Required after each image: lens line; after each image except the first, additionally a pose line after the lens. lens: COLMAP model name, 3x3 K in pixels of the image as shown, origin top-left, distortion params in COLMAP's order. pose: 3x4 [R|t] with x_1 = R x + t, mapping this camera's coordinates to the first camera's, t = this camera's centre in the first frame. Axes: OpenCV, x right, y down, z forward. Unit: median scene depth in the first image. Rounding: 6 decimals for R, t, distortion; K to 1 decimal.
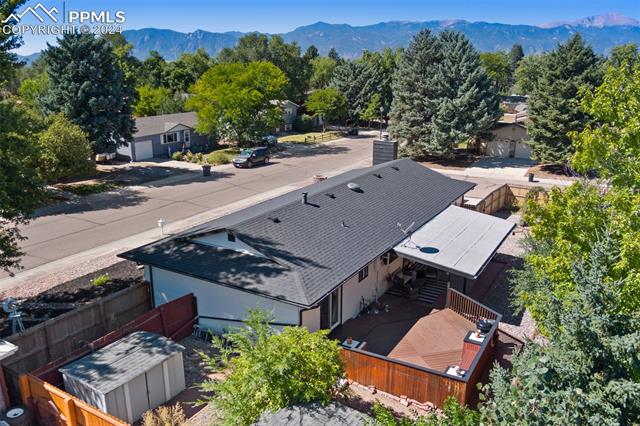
lens RADIAL K [[518.1, 0, 320.0], [0, 518.1, 213.0], [0, 0, 1]] dist [-0.051981, 0.000470]
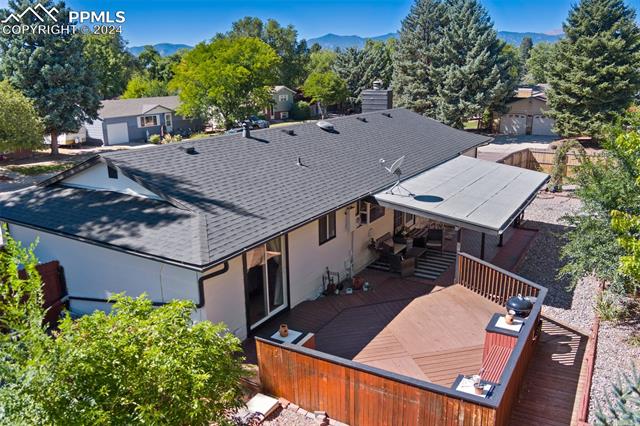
lens RADIAL K [[518.1, 0, 320.0], [0, 518.1, 213.0], [0, 0, 1]] dist [-0.051981, 0.000470]
pose [[0.999733, -0.013625, -0.018658, 0.035966], [0.013450, 0.999865, -0.009445, 0.040639], [0.018784, 0.009192, 0.999781, 0.142117]]
